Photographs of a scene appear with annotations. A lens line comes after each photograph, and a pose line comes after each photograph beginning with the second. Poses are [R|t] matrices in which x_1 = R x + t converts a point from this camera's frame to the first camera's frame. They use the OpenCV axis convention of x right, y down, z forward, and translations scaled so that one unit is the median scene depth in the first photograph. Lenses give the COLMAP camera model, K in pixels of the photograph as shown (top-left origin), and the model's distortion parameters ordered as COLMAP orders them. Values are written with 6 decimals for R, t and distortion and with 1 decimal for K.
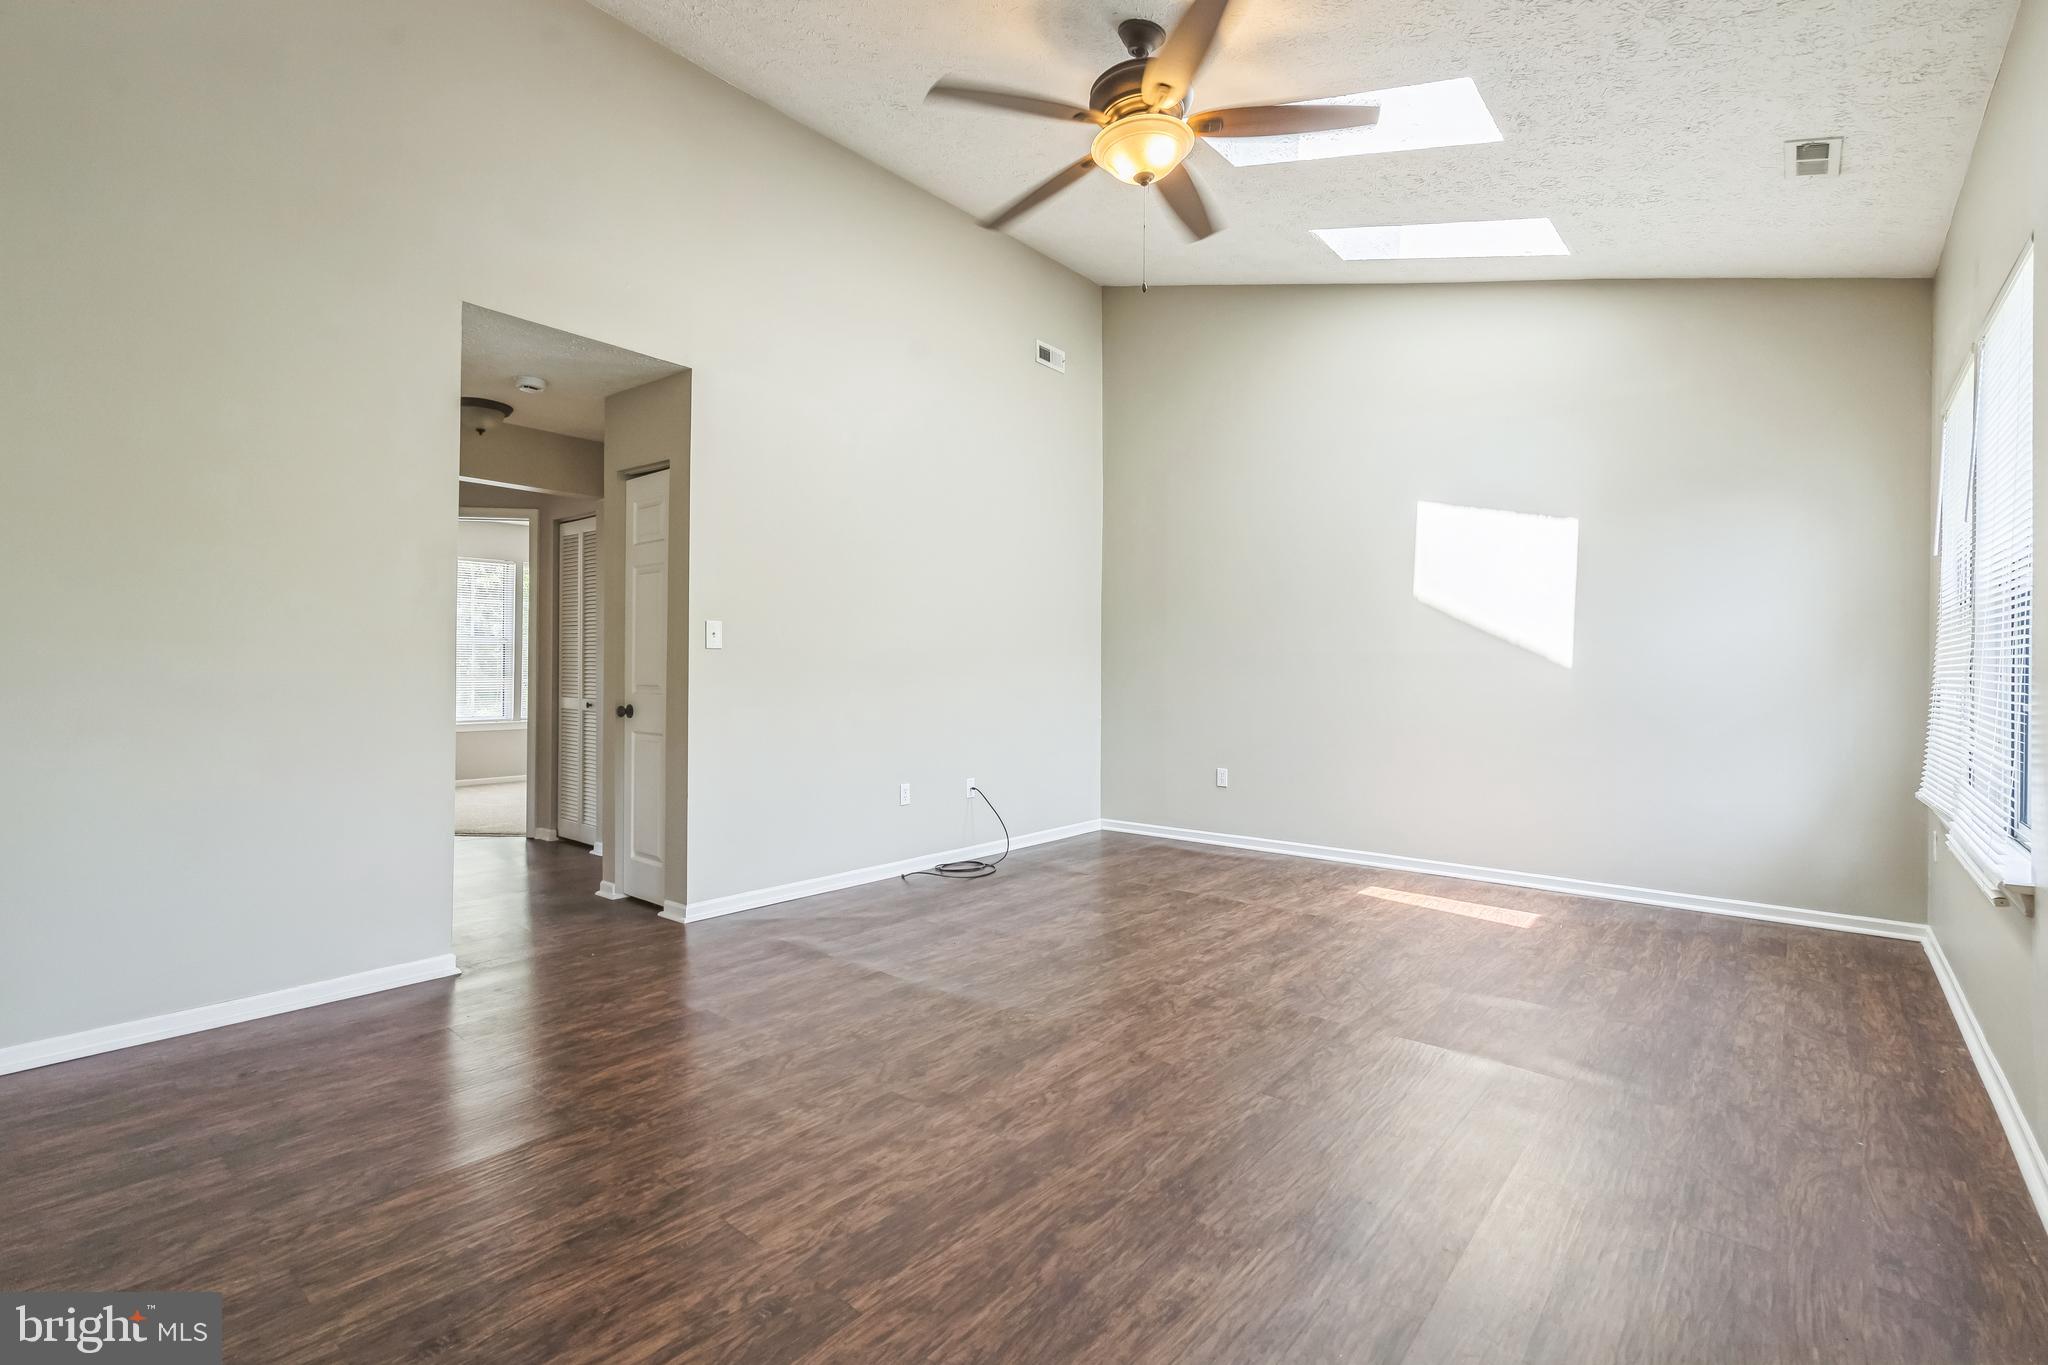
lens RADIAL K [[938.2, 0, 1022.2], [0, 938.2, 680.1], [0, 0, 1]] dist [0.026871, 0.000746]
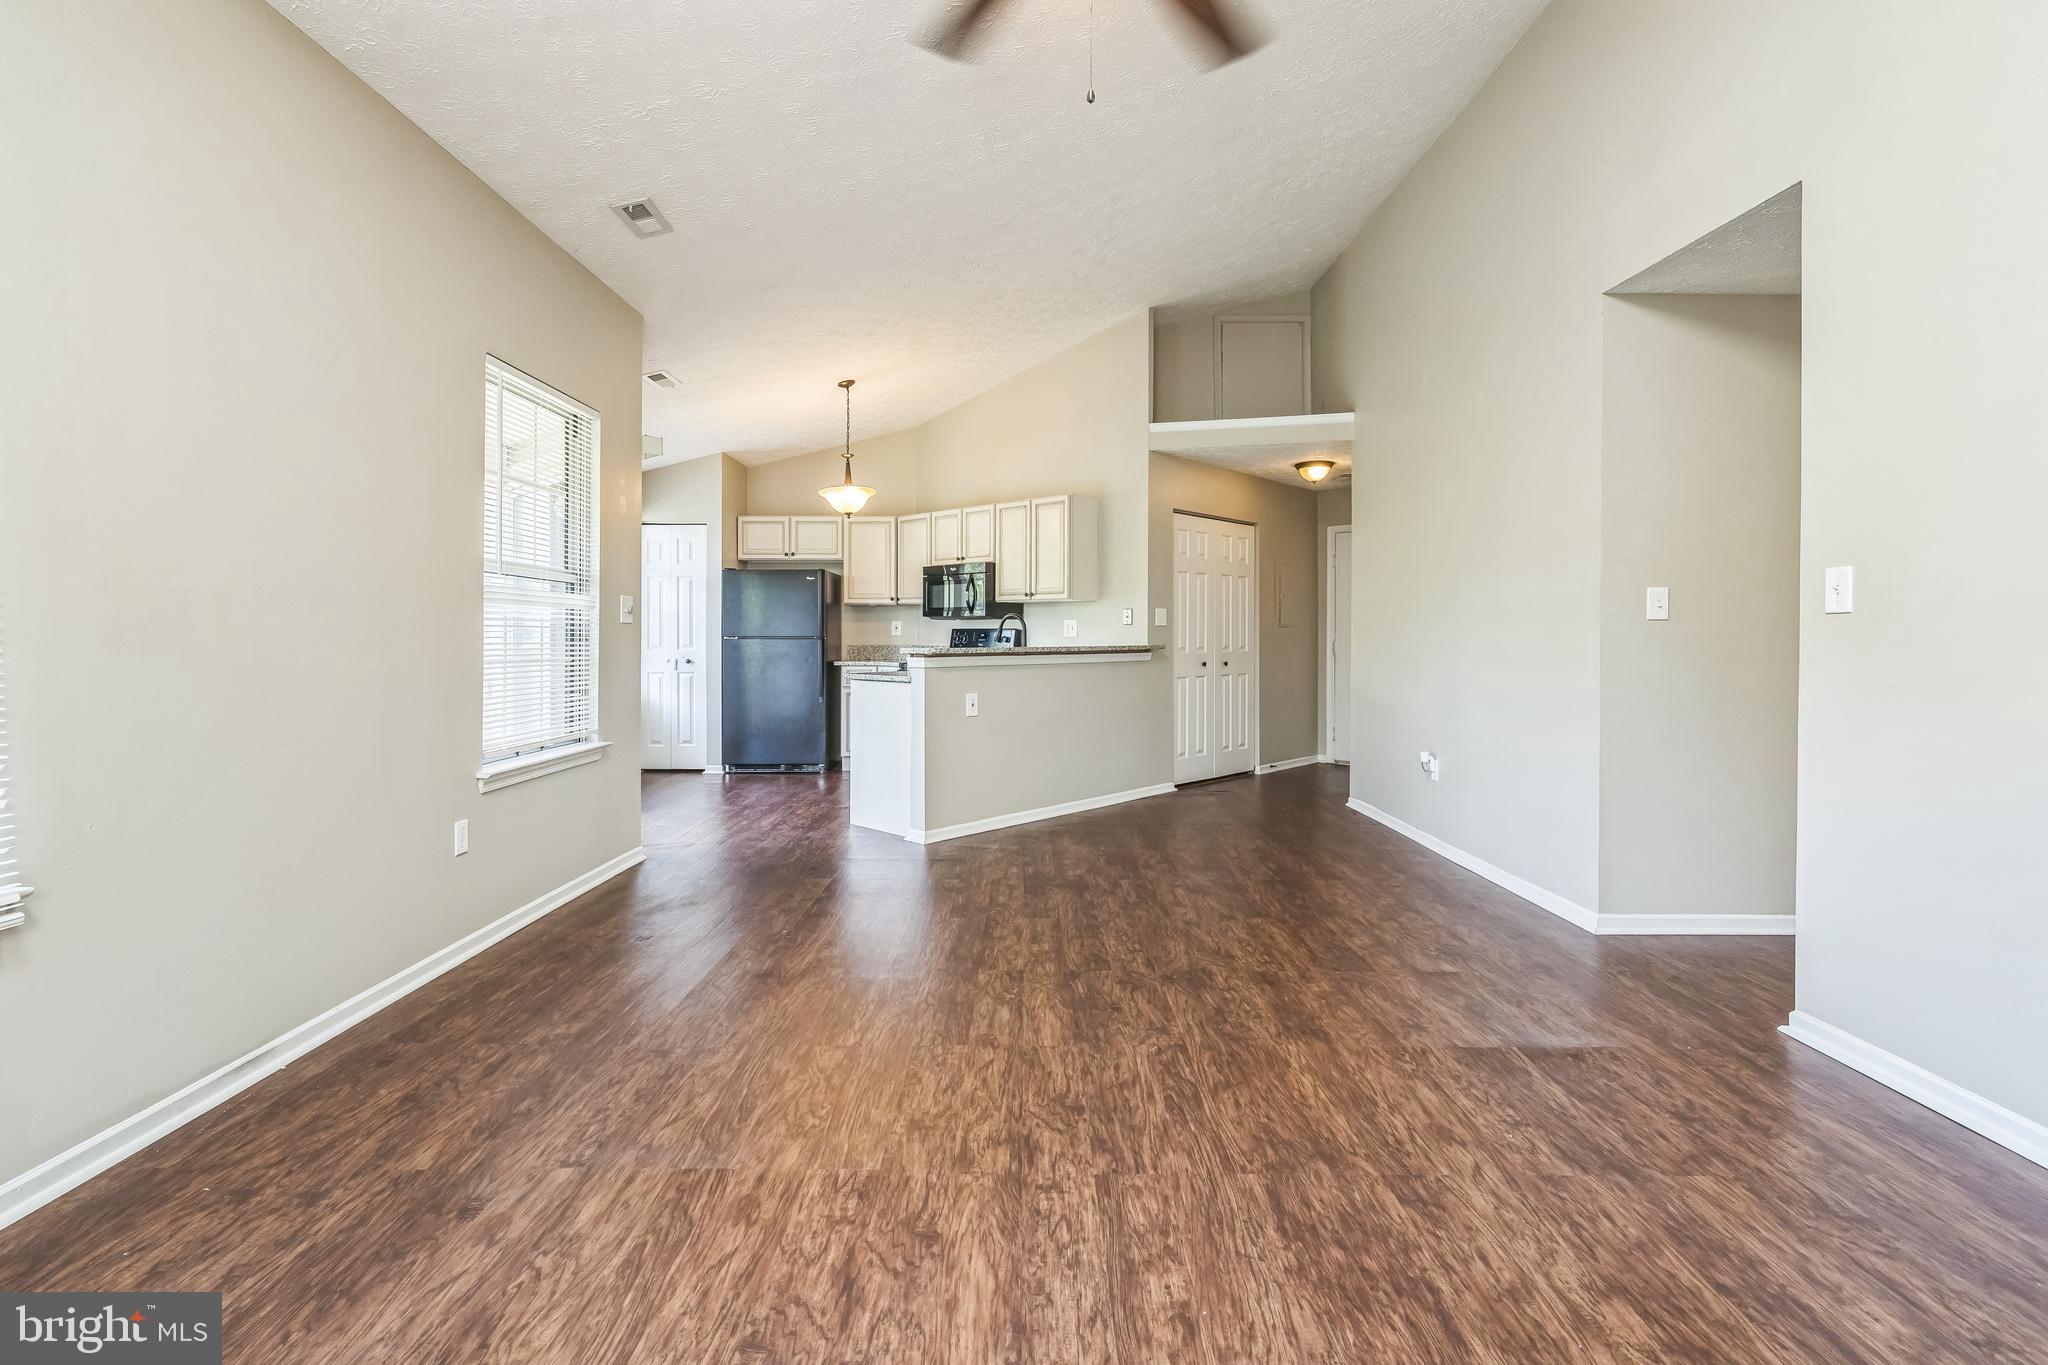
lens RADIAL K [[938.2, 0, 1033.7], [0, 938.2, 646.5], [0, 0, 1]] dist [0.026871, 0.000746]
pose [[-0.759601, -0.005031, -0.650370, 0.626714], [-0.014890, 0.999843, 0.009657, -0.013957], [0.650219, 0.017019, -0.759556, 1.524487]]
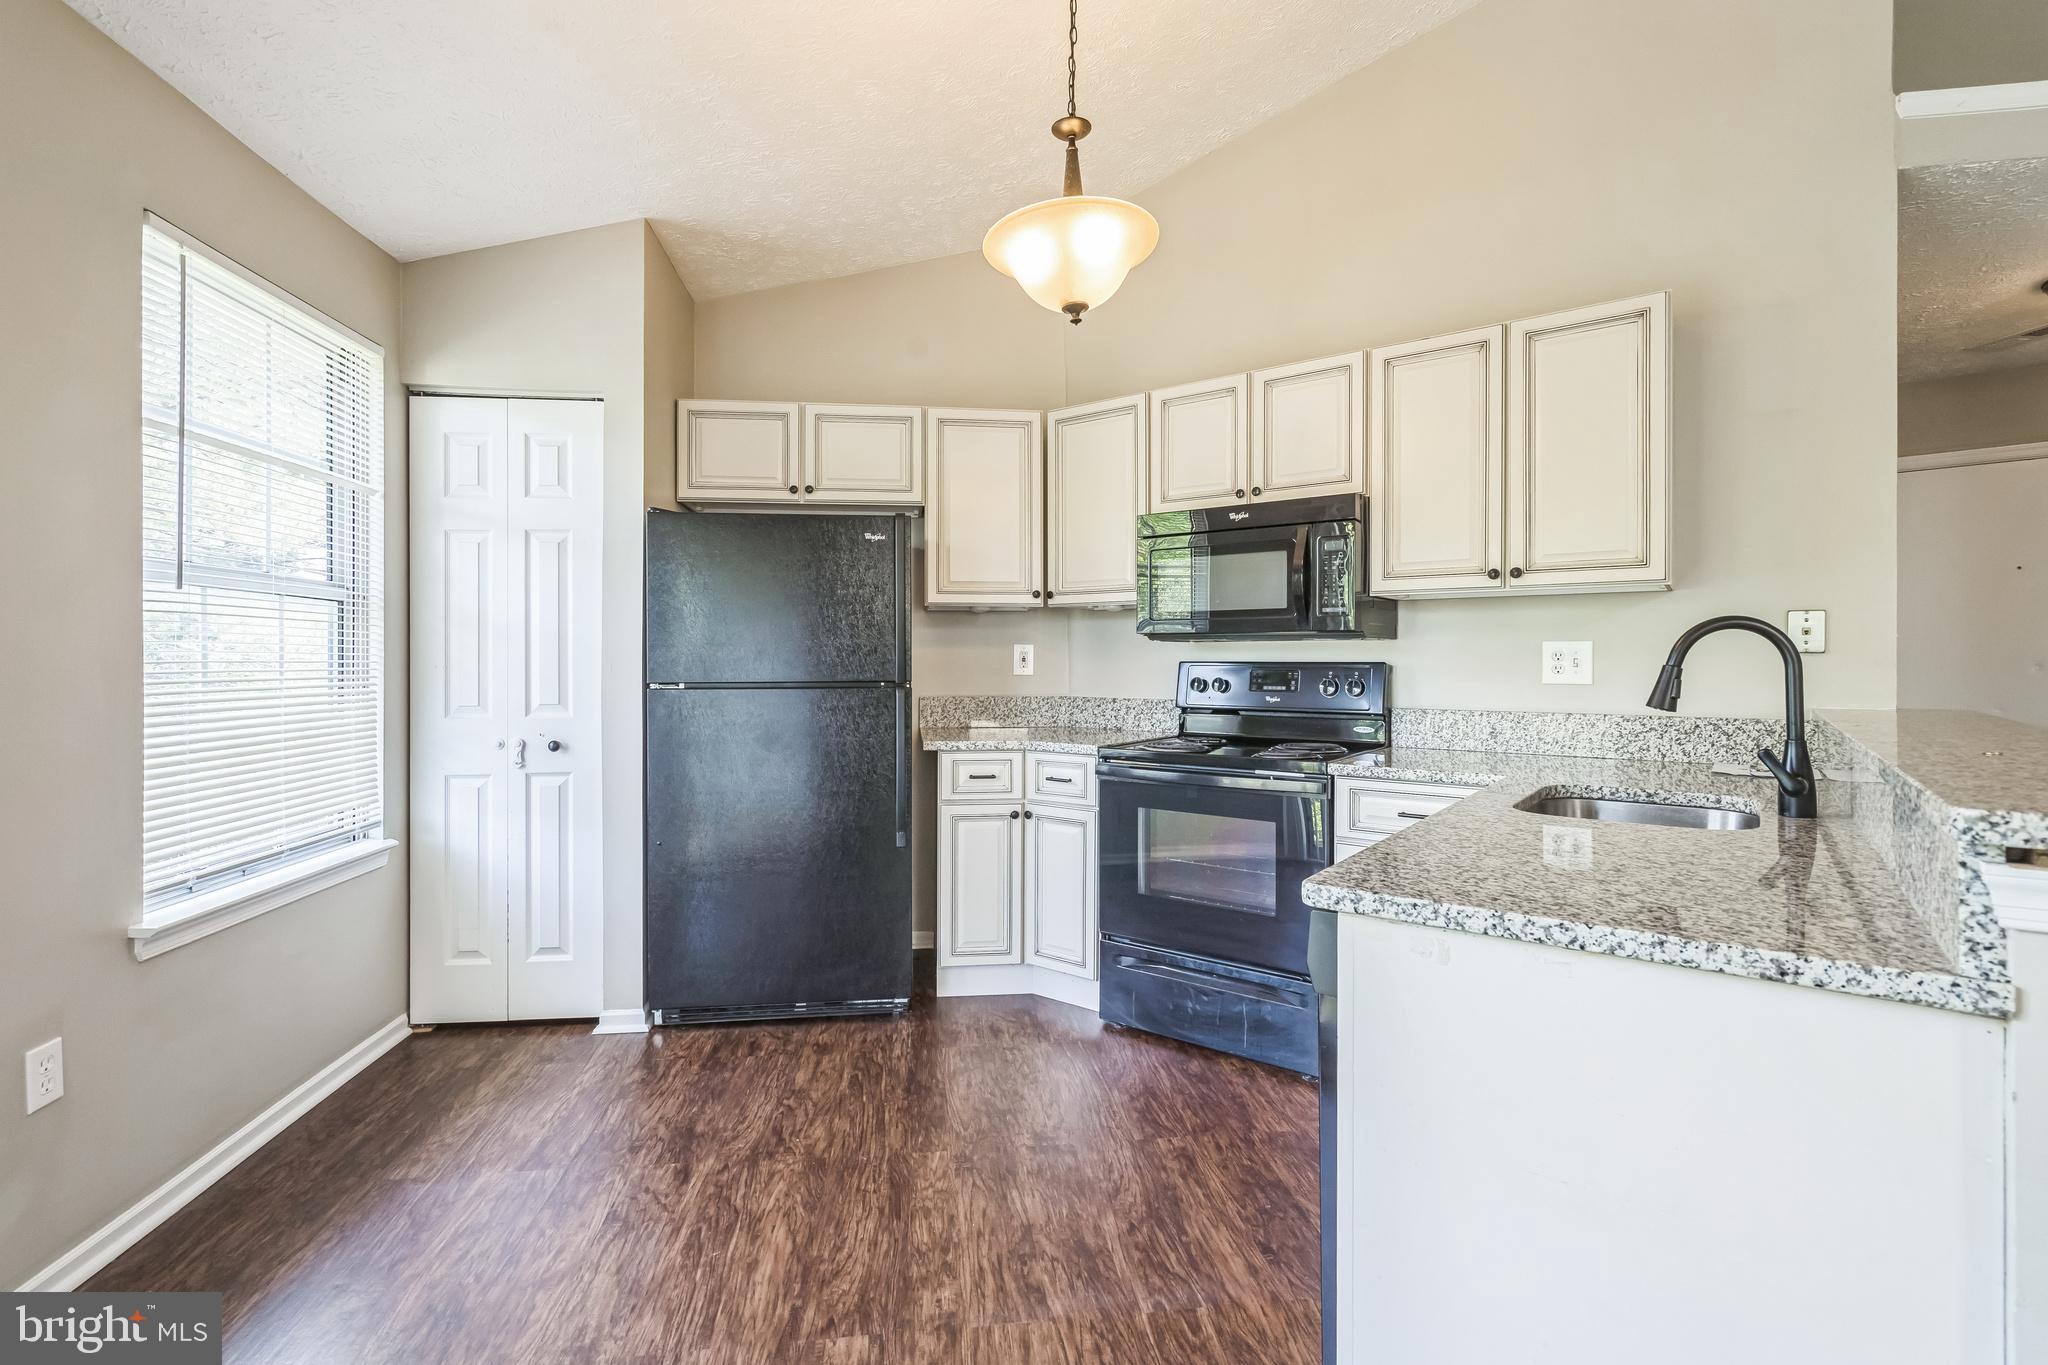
lens RADIAL K [[938.2, 0, 1018.3], [0, 938.2, 671.9], [0, 0, 1]] dist [0.026871, 0.000746]
pose [[-0.662741, -0.006429, -0.748821, 0.462860], [-0.007194, 0.999972, -0.002218, -0.014777], [0.748814, 0.003917, -0.662769, 1.050379]]
